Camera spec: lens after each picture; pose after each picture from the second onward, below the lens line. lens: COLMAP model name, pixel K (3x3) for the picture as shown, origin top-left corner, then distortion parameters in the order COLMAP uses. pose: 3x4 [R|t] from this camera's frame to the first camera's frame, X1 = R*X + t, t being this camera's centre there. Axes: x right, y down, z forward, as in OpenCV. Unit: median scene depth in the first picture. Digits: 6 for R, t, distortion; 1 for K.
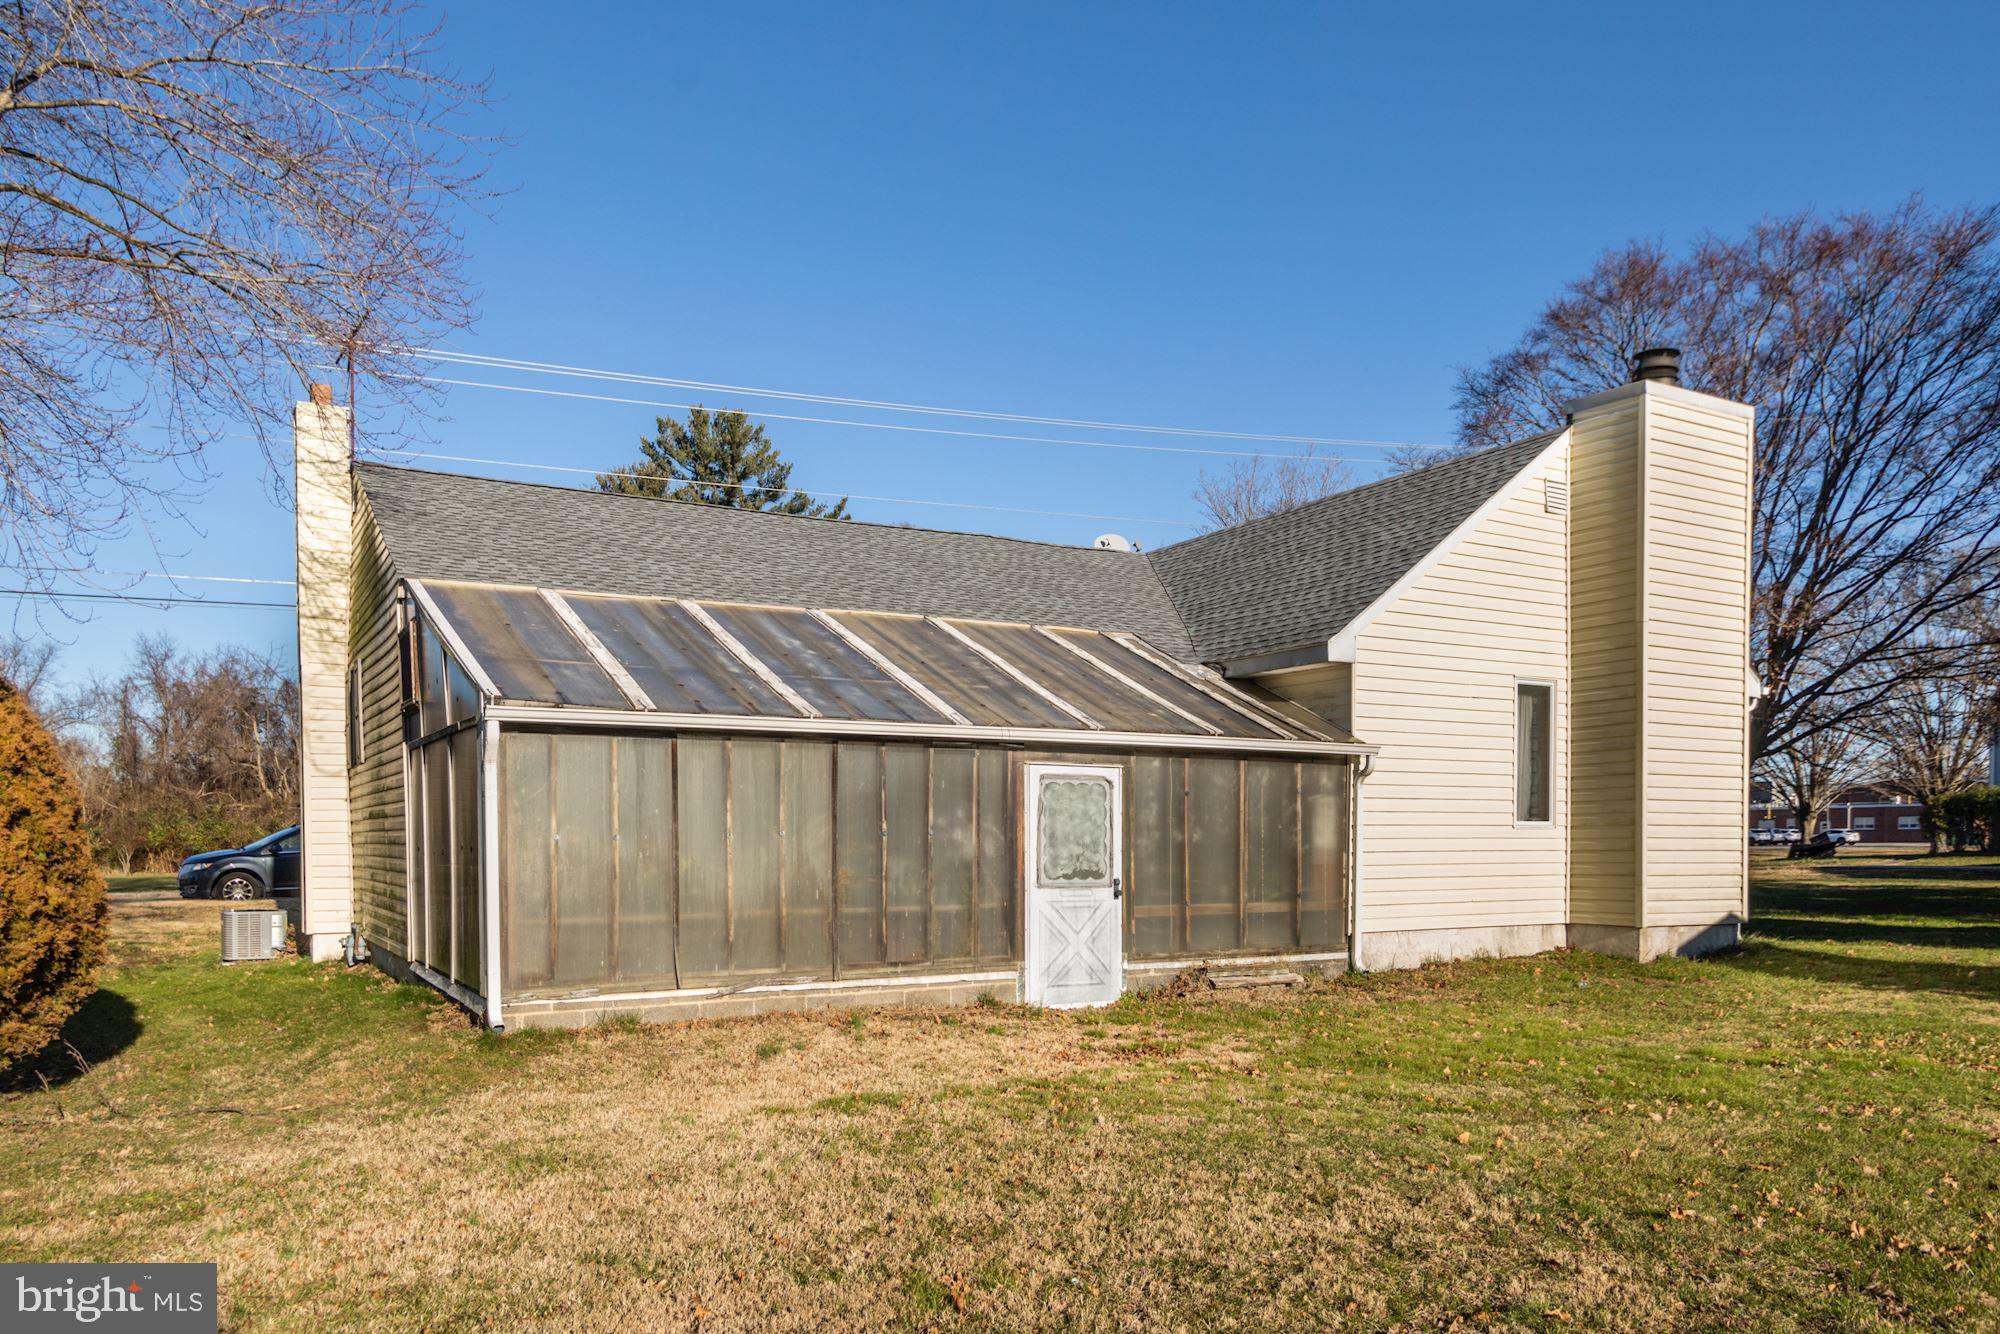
lens RADIAL K [[1362.1, 0, 1000.0], [0, 1362.1, 667.0], [0, 0, 1]] dist [-0.015314, -0.002026]
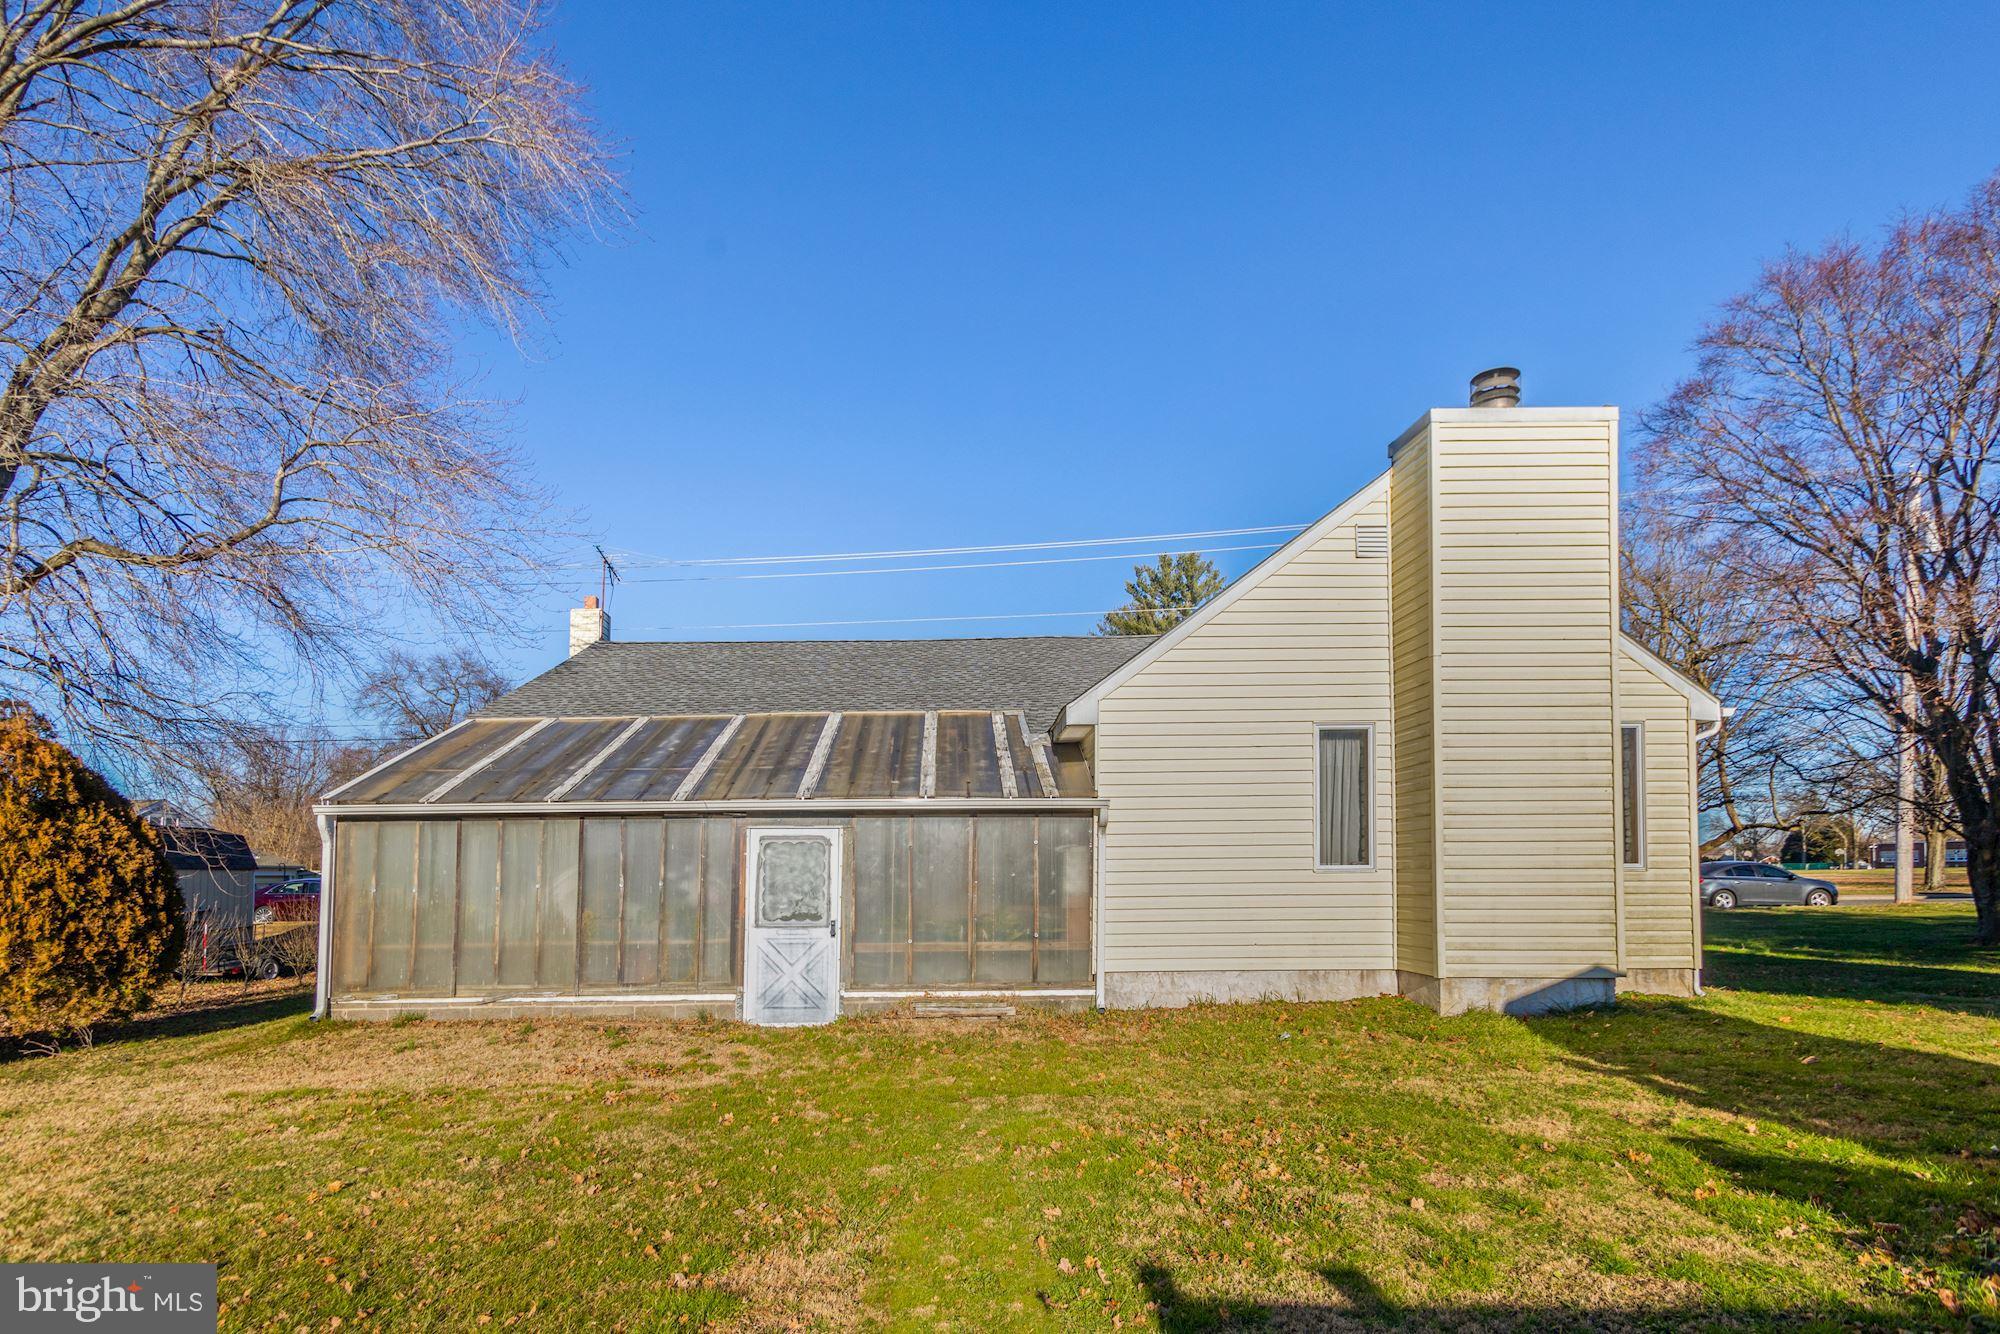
lens RADIAL K [[993.4, 0, 1001.9], [0, 993.4, 683.1], [0, 0, 1]] dist [-0.000873, 0.001444]
pose [[0.875022, -0.097117, -0.474242, 0.657100], [0.069452, 0.994720, -0.075557, 0.022048], [0.479076, 0.033177, 0.877146, 0.285467]]
